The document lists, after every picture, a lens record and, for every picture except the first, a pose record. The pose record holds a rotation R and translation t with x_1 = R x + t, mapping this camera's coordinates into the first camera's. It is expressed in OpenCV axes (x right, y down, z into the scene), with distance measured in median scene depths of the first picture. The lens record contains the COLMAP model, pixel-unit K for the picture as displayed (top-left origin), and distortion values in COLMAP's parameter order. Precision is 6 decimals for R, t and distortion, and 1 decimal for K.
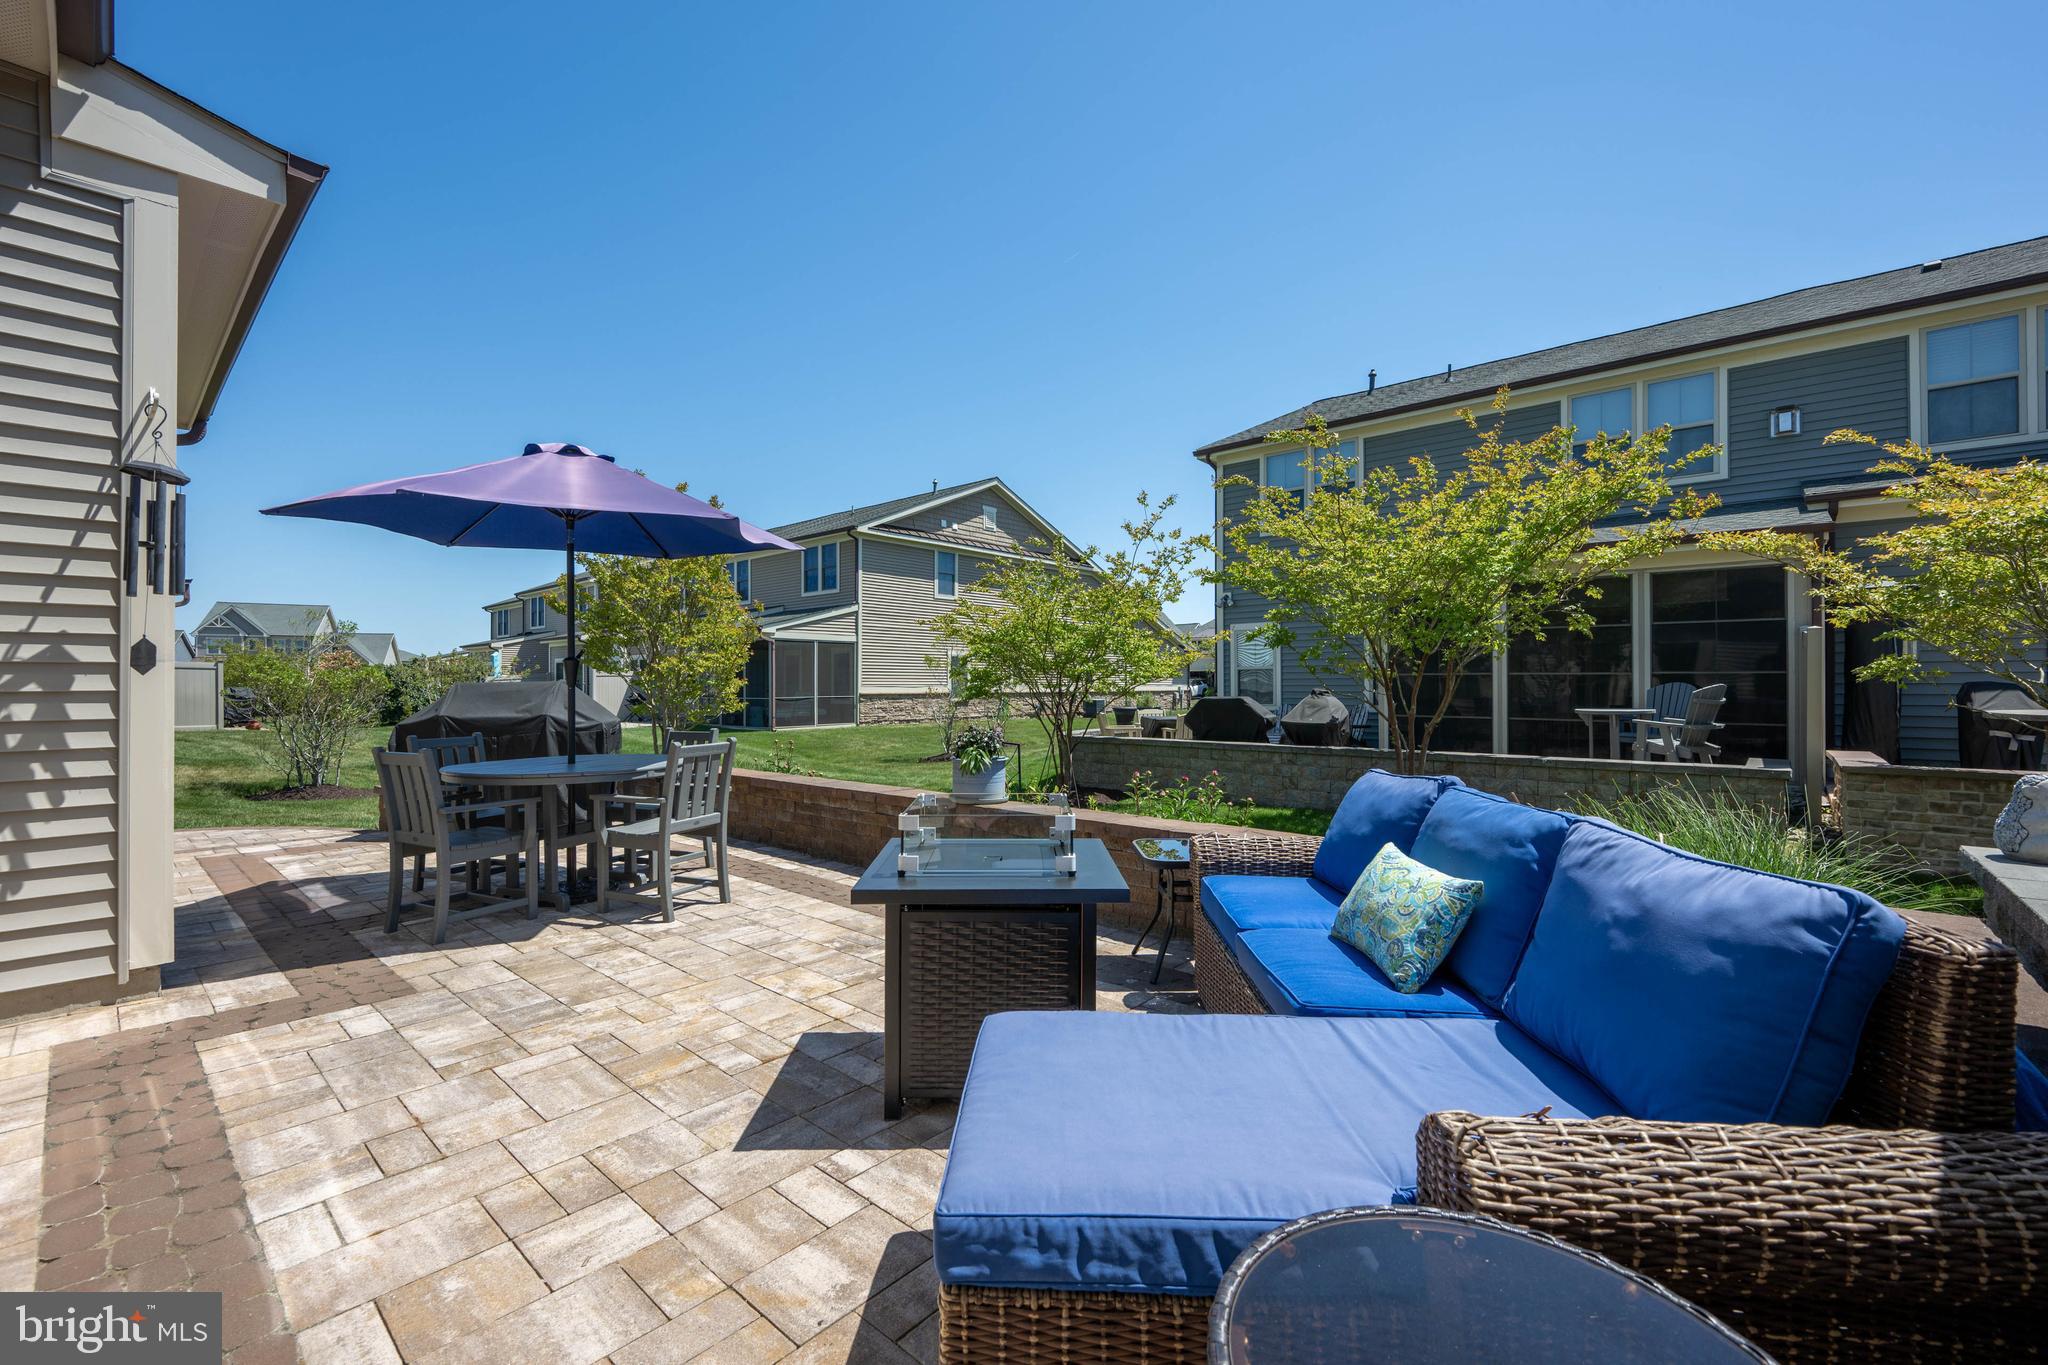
lens RADIAL K [[835.2, 0, 1026.5], [0, 835.2, 681.1], [0, 0, 1]] dist [0.000310, -0.000056]
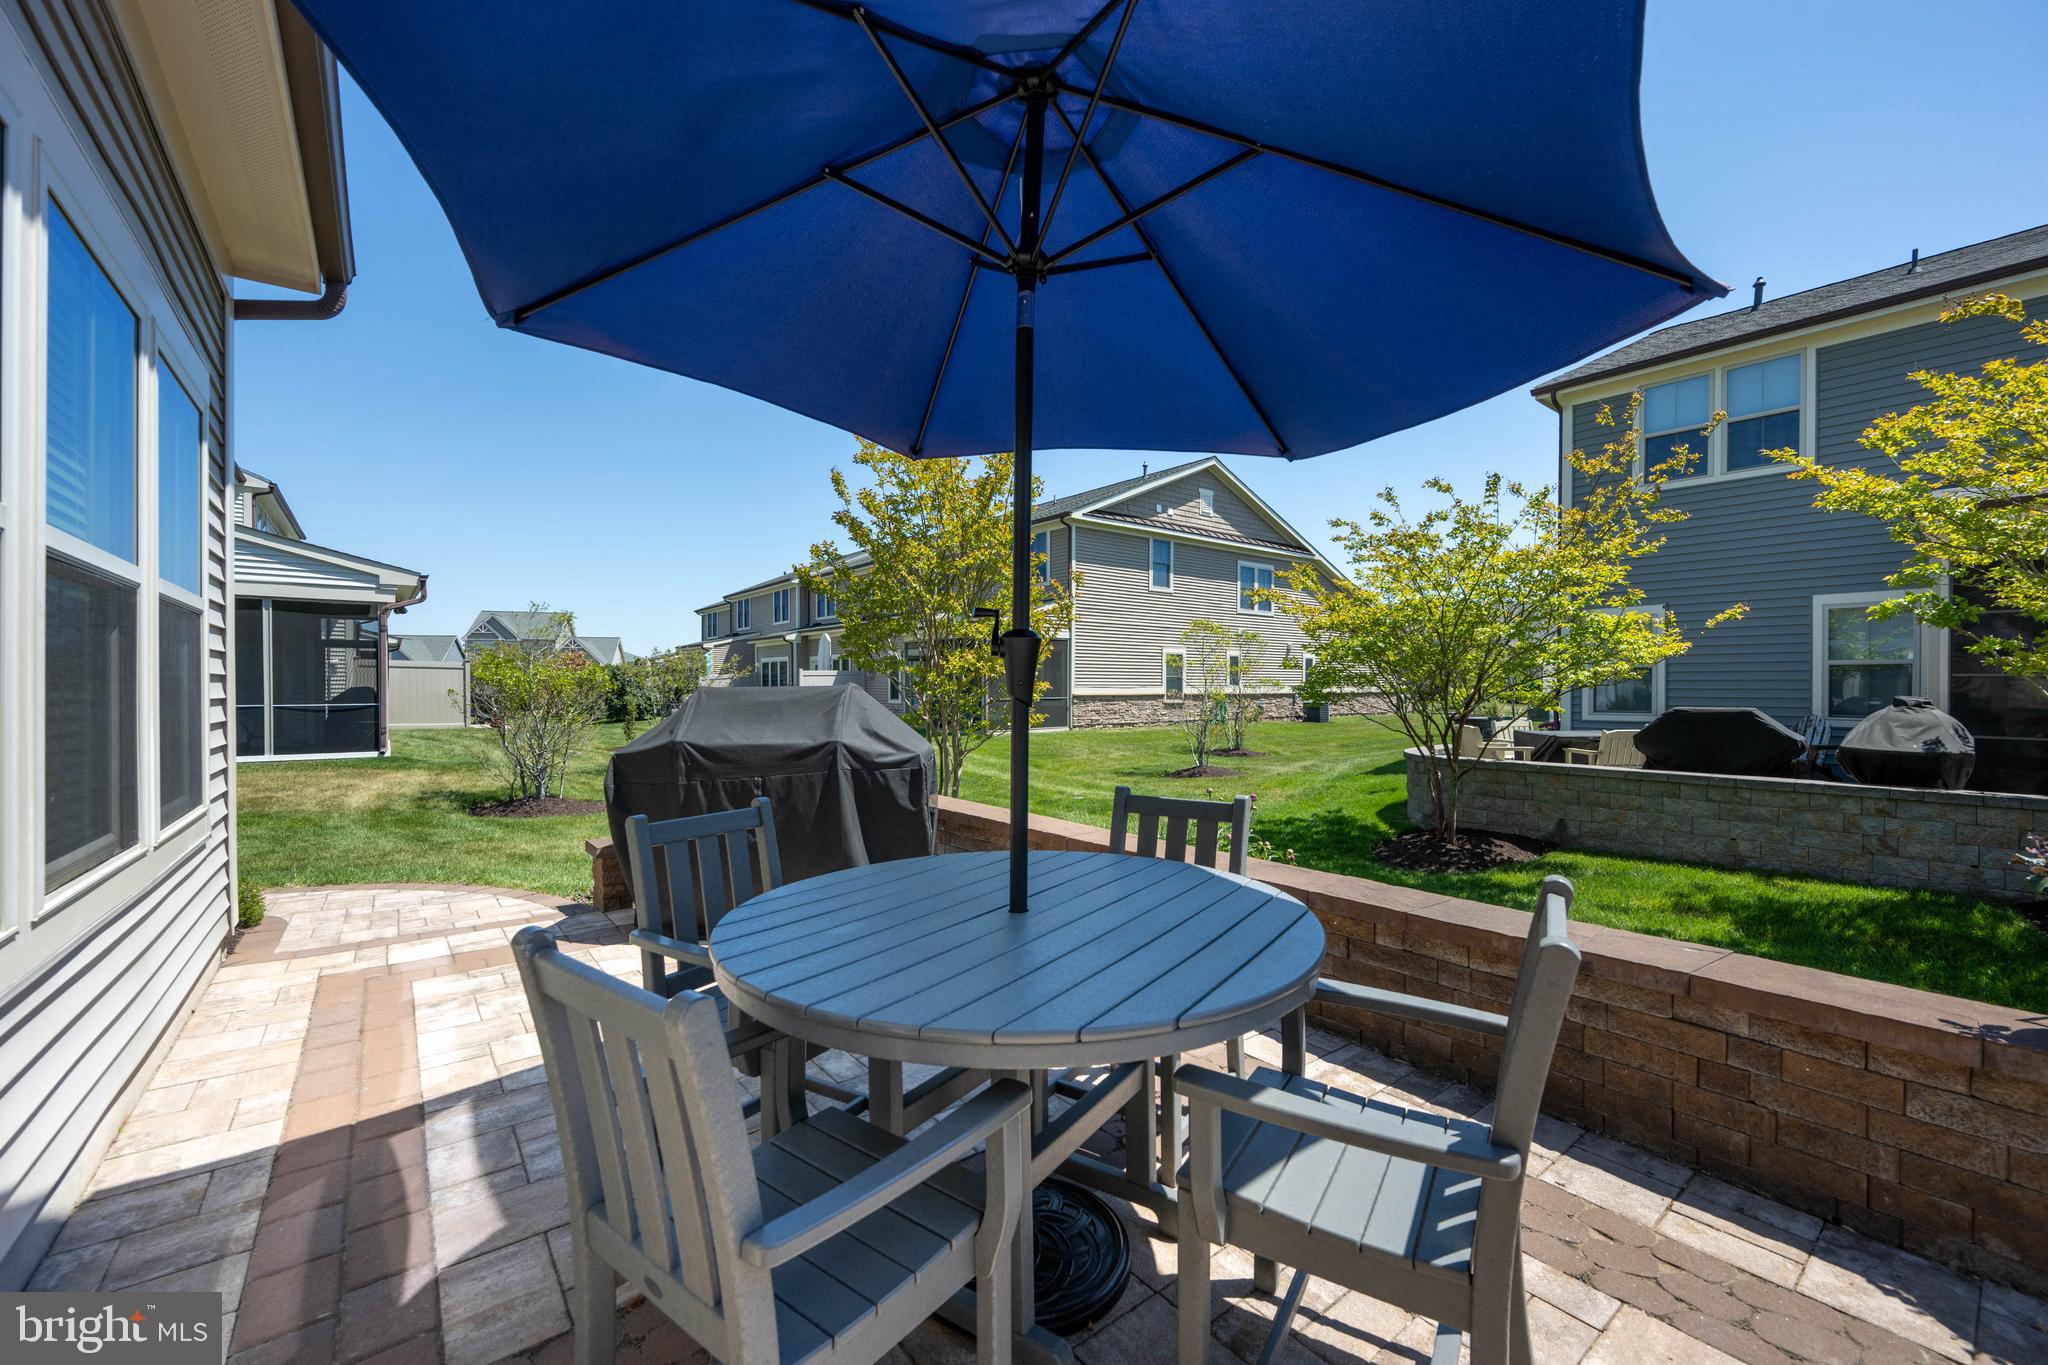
lens RADIAL K [[809.1, 0, 1039.1], [0, 809.1, 684.9], [0, 0, 1]] dist [-0.001643, -0.000297]
pose [[0.985427, 0.002620, -0.170078, -0.085044], [-0.001614, 0.999980, 0.006053, -0.001238], [0.170091, -0.005691, 0.985412, 0.115522]]
